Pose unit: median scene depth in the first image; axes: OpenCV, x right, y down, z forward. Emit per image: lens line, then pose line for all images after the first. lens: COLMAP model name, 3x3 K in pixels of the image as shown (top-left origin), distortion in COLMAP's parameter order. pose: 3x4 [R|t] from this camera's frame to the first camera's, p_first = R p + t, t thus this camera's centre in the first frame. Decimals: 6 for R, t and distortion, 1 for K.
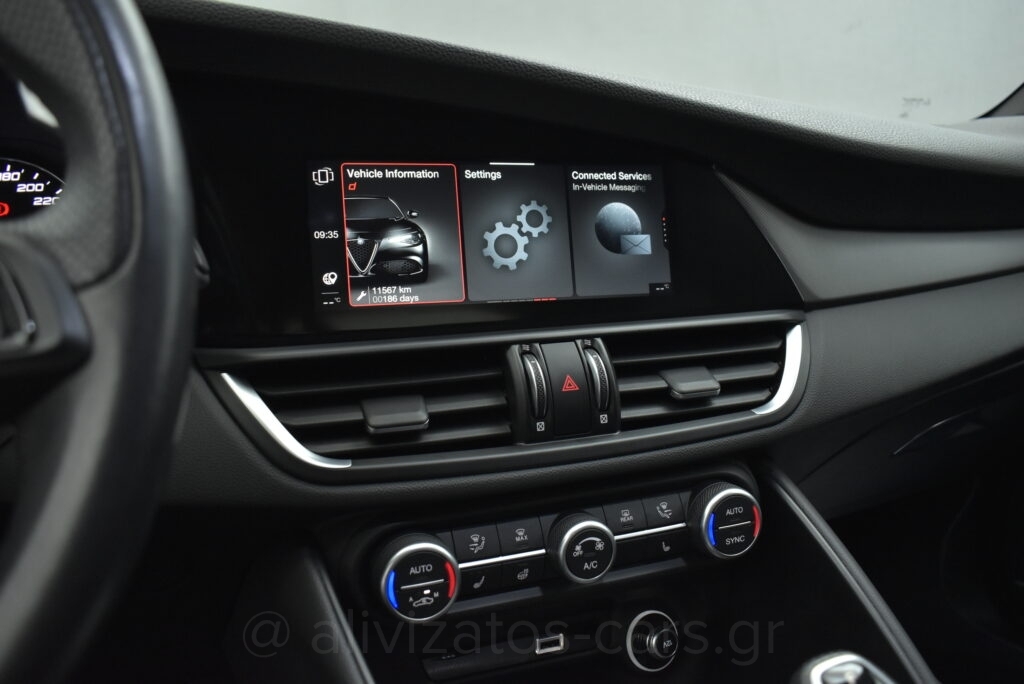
lens RADIAL K [[803.7, 0, 512.0], [0, 803.7, 342.0], [0, 0, 1]] dist [-0.081749, 0.004787]
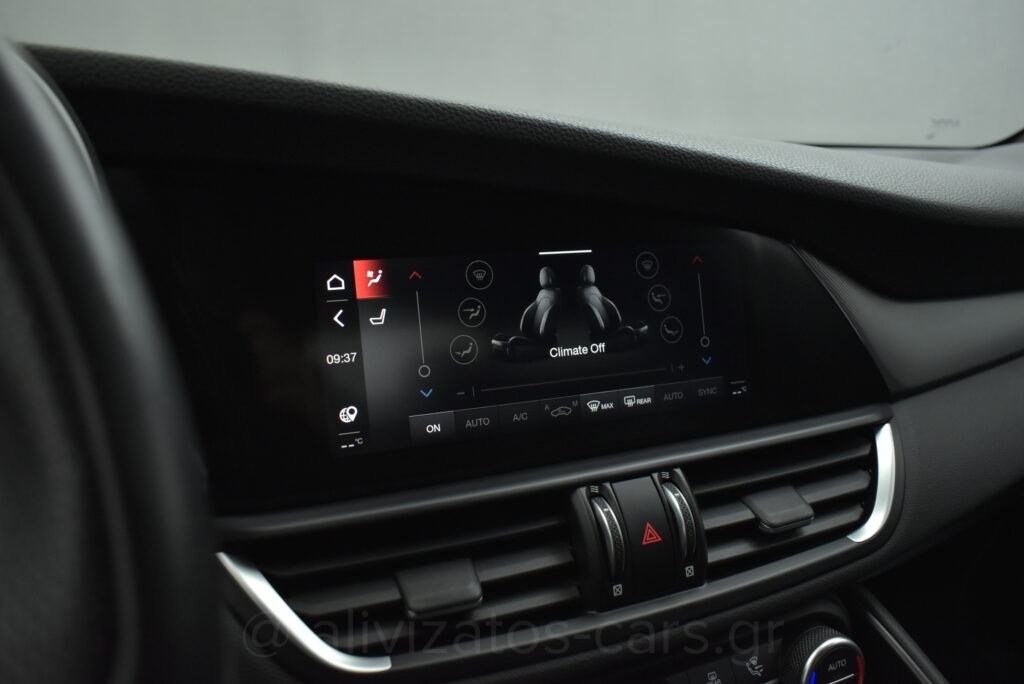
lens RADIAL K [[803.7, 0, 512.0], [0, 803.7, 342.0], [0, 0, 1]] dist [-0.081749, 0.004787]
pose [[0.998101, -0.021561, 0.057708, -0.108777], [0.020264, 0.999531, 0.022965, -0.161066], [-0.058177, -0.021752, 0.998069, 0.205051]]
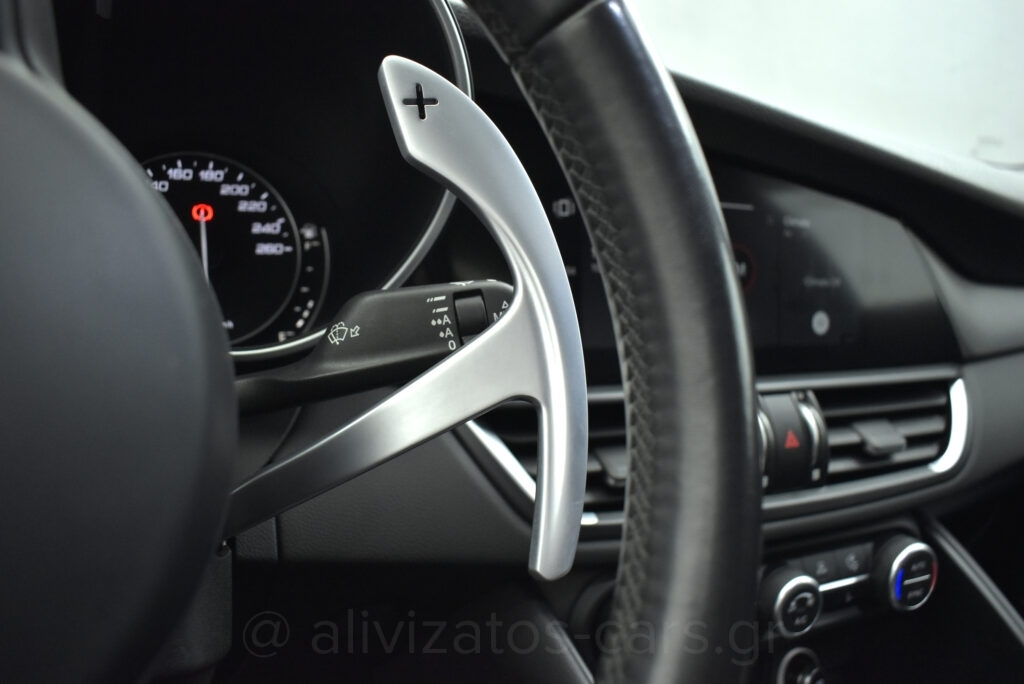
lens RADIAL K [[803.7, 0, 512.0], [0, 803.7, 342.0], [0, 0, 1]] dist [-0.081749, 0.004787]
pose [[0.993392, 0.068227, 0.092288, -0.368254], [-0.072243, 0.996548, 0.040894, -0.082961], [-0.089180, -0.047291, 0.994892, 0.053887]]
